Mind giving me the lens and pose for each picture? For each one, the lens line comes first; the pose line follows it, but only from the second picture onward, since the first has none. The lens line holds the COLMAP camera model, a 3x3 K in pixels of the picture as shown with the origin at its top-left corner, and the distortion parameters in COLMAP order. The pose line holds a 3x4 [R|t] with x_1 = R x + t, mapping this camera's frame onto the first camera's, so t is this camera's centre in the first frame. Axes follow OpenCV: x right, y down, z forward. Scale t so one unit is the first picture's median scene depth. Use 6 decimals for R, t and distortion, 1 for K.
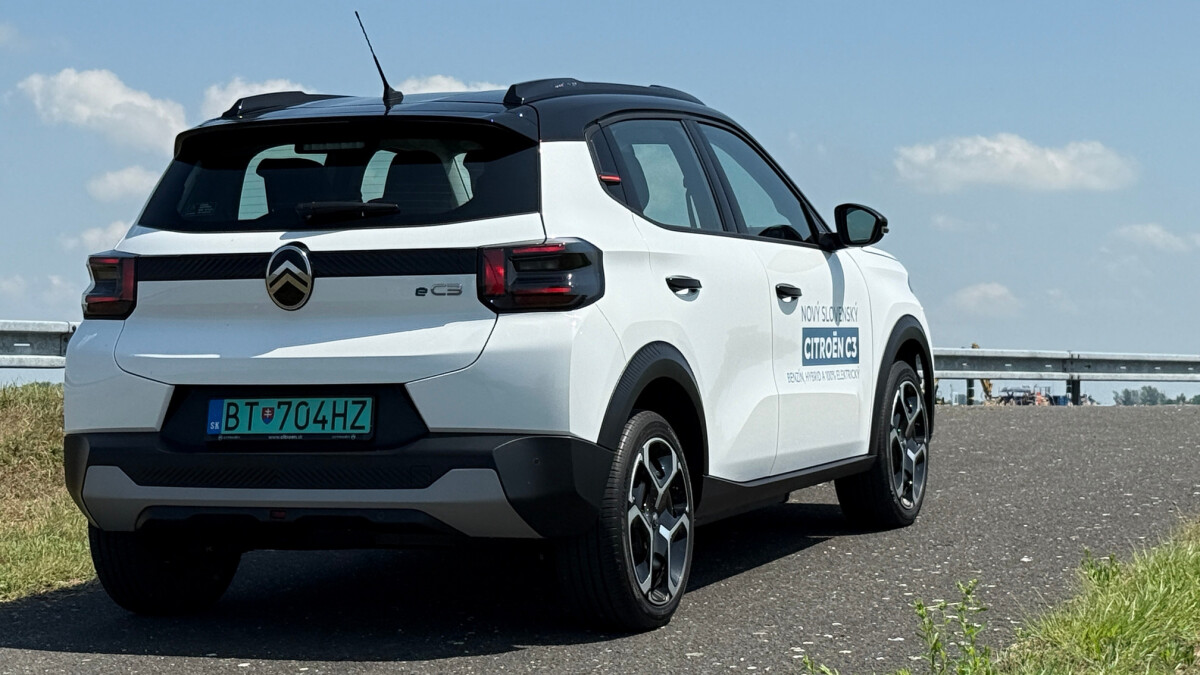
lens RADIAL K [[2735.3, 0, 600.5], [0, 2735.3, 337.5], [0, 0, 1]] dist [-0.097603, 0.000000]
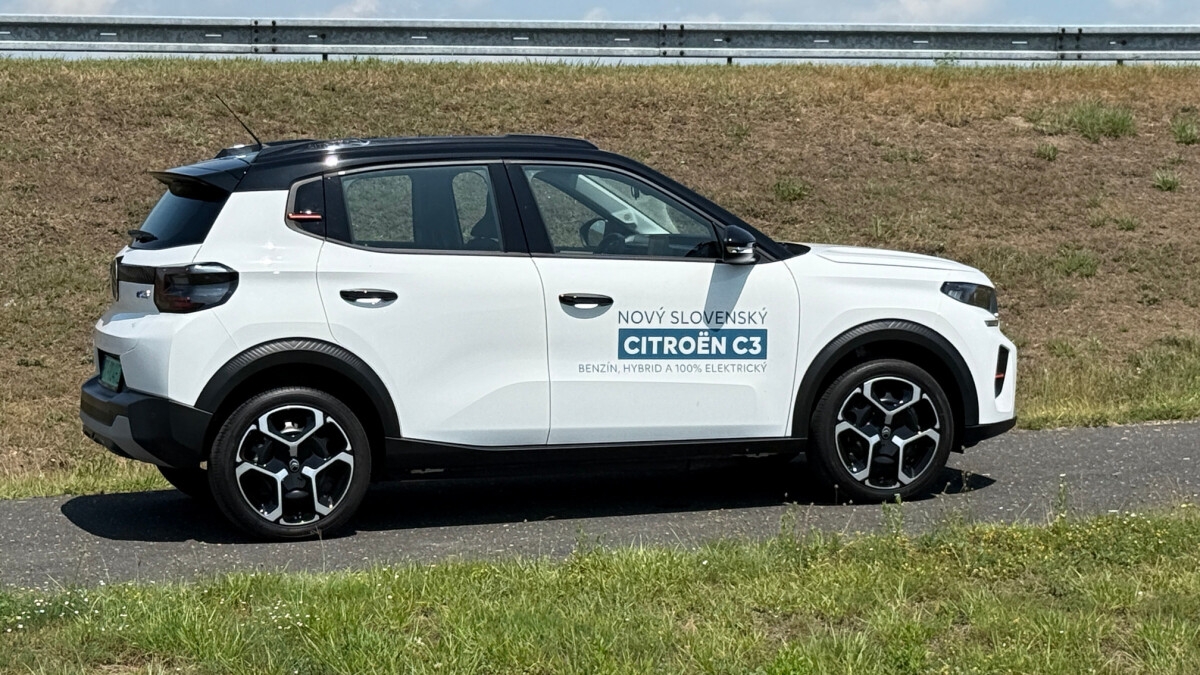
lens RADIAL K [[3303.2, 0, 601.0], [0, 3303.2, 337.4], [0, 0, 1]] dist [0.052691, 0.000000]
pose [[0.651595, 0.063772, -0.755881, 1.390452], [-0.026969, 0.997778, 0.060932, -0.104902], [0.758087, -0.019318, 0.651867, 0.022648]]
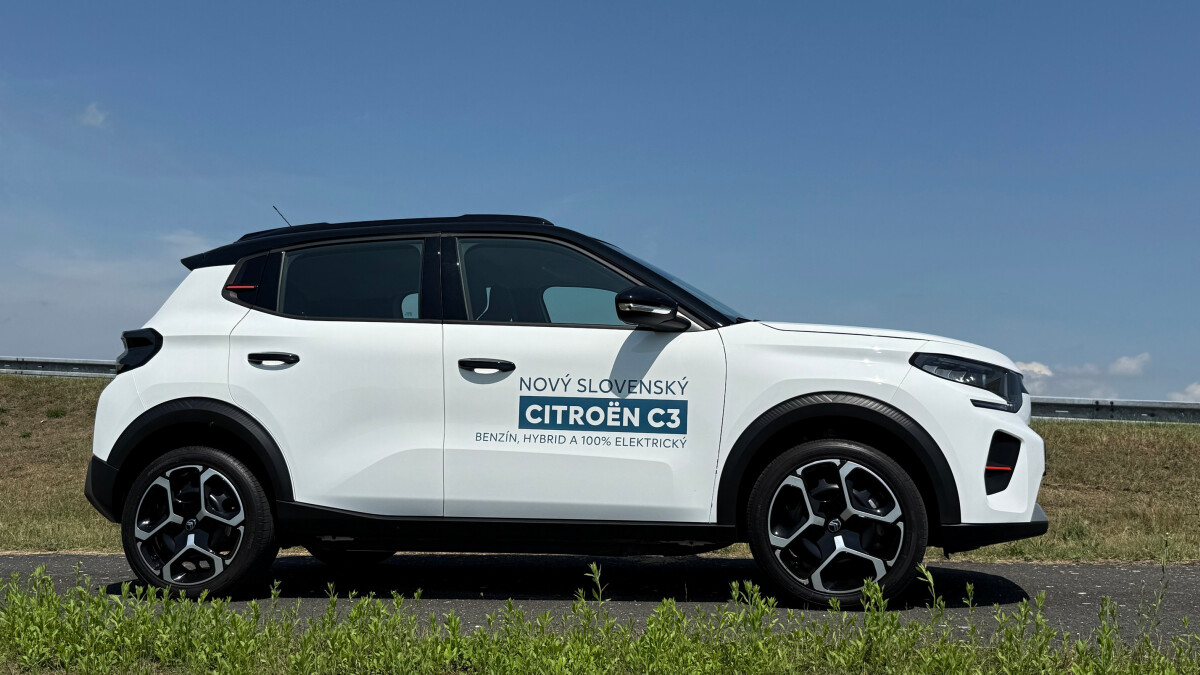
lens RADIAL K [[1172.0, 0, 592.3], [0, 1172.0, 334.3], [0, 0, 1]] dist [0.093669, 0.000000]
pose [[0.183177, -0.076663, -0.980086, 0.667143], [-0.037838, 0.995666, -0.084953, 0.013594], [0.982351, 0.052646, 0.179483, 1.088961]]
